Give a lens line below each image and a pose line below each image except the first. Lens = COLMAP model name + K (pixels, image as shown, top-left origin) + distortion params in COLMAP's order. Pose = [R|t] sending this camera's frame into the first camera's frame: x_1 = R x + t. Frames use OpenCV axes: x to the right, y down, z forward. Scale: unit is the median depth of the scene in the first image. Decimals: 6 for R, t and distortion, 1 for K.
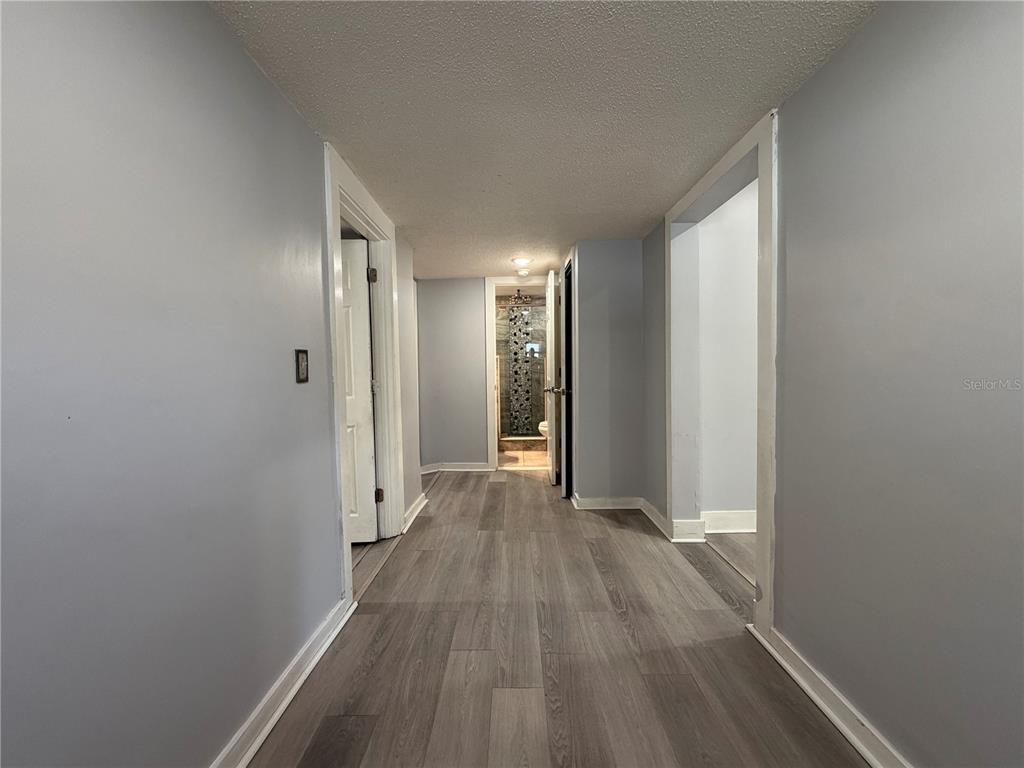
lens RADIAL K [[406.1, 0, 509.1], [0, 406.1, 385.7], [0, 0, 1]] dist [-0.000722, -0.000170]
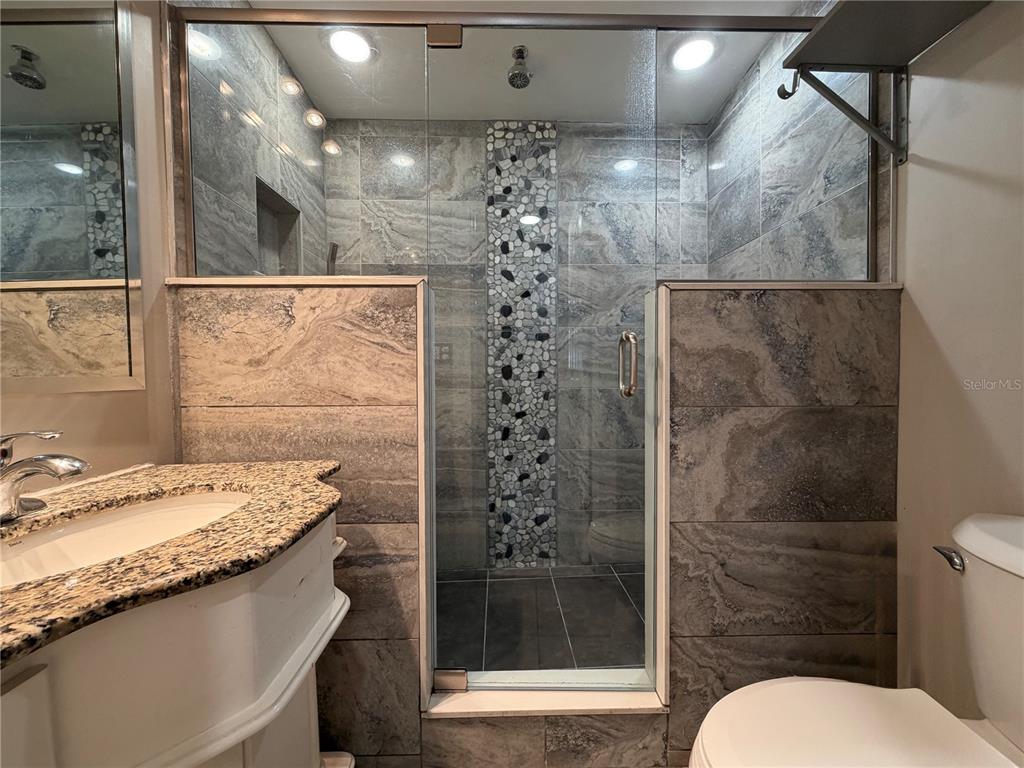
lens RADIAL K [[406.1, 0, 509.1], [0, 406.1, 385.7], [0, 0, 1]] dist [-0.000722, -0.000170]
pose [[0.999392, 0.005987, 0.034349, 0.008071], [-0.006343, 0.999927, 0.010261, -0.025017], [-0.034285, -0.010472, 0.999357, 0.690758]]
